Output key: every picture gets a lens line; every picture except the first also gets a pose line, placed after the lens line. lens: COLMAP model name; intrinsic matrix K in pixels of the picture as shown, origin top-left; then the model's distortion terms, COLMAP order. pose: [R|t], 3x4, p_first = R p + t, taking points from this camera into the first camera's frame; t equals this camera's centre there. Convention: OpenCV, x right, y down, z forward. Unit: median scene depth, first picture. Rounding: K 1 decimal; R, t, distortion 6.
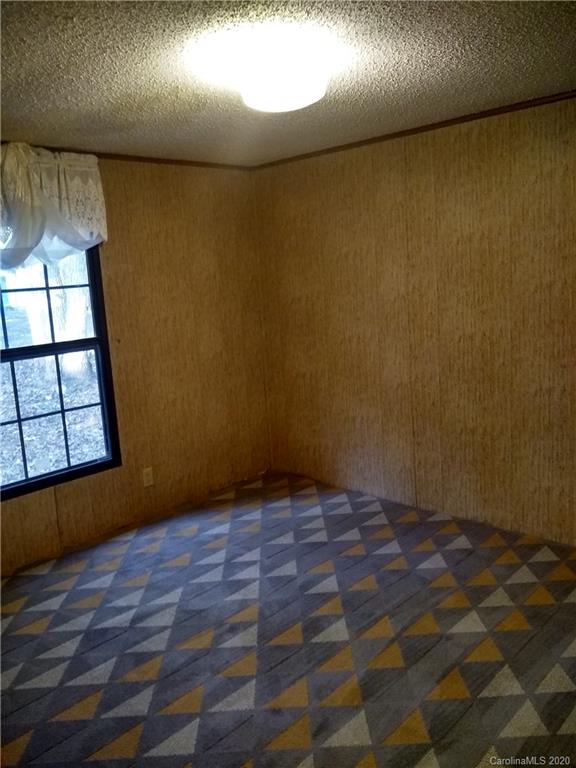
lens RADIAL K [[613.2, 0, 288.0], [0, 613.2, 384.0], [0, 0, 1]] dist [-0.039105, 0.034361]
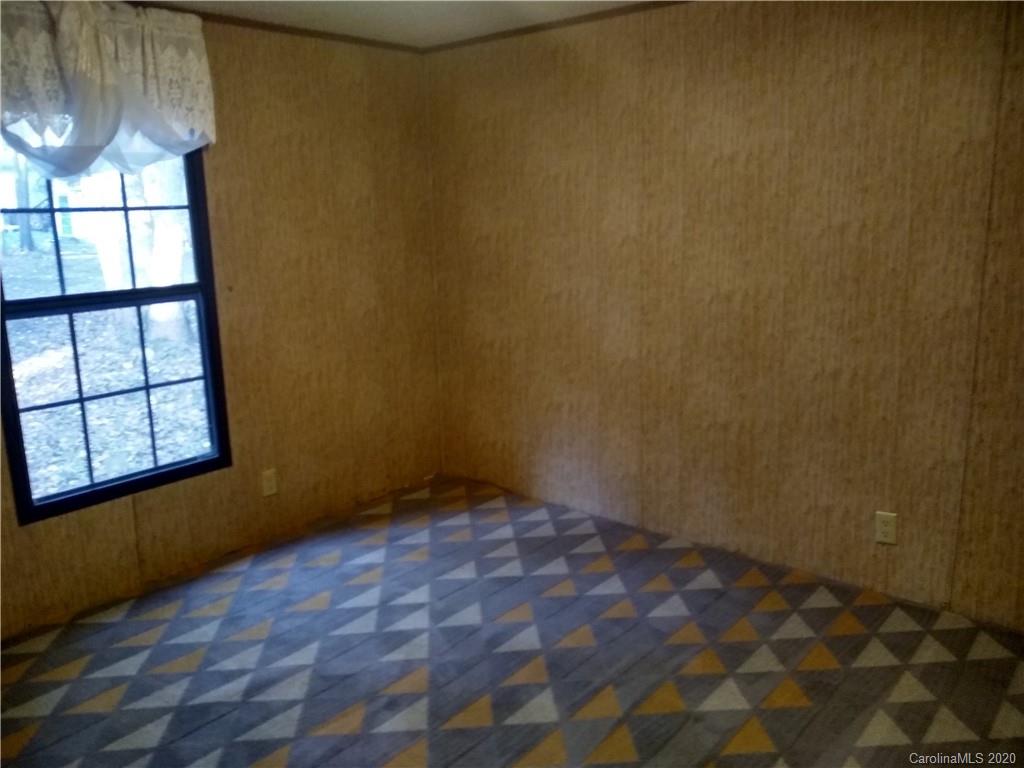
lens RADIAL K [[809.4, 0, 508.9], [0, 809.4, 381.9], [0, 0, 1]] dist [-0.009973, 0.006568]
pose [[0.997548, 0.021747, 0.066524, -0.019740], [-0.023970, 0.999174, 0.032802, -0.001883], [-0.065756, -0.034316, 0.997245, 0.057328]]
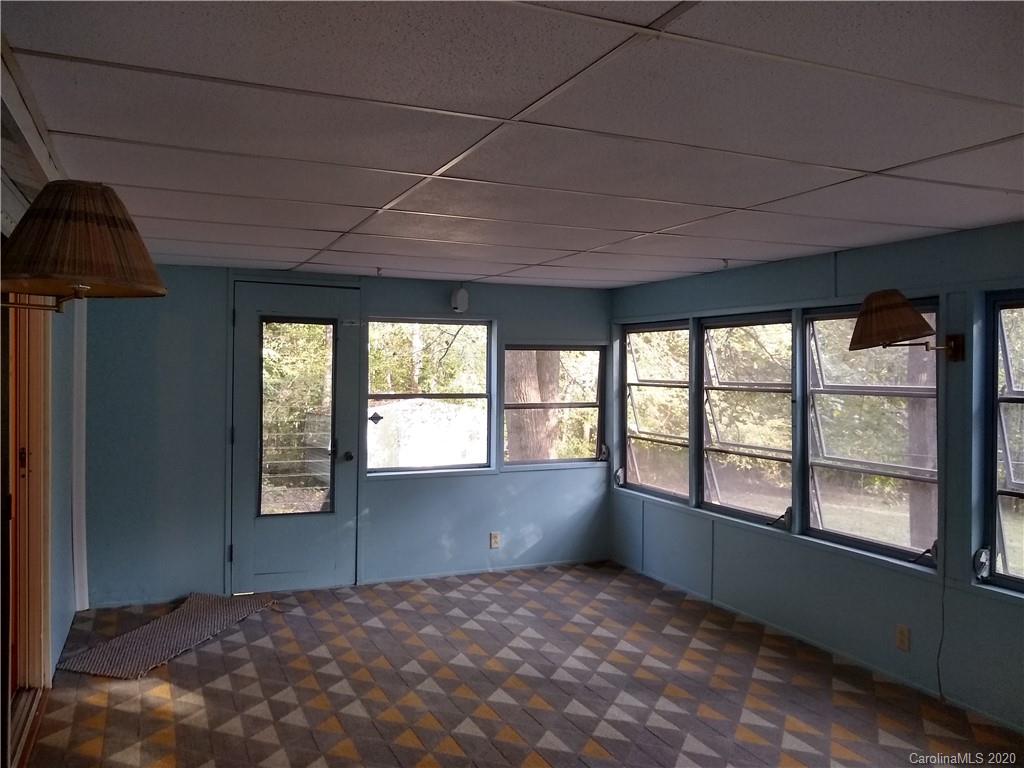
lens RADIAL K [[801.6, 0, 512.0], [0, 801.6, 384.0], [0, 0, 1]] dist [0.004365, 0.002829]
pose [[-0.372067, 0.061036, -0.926197, 1.258624], [-0.173357, 0.975709, 0.133940, -0.341896], [0.911873, 0.210398, -0.352448, 1.377344]]
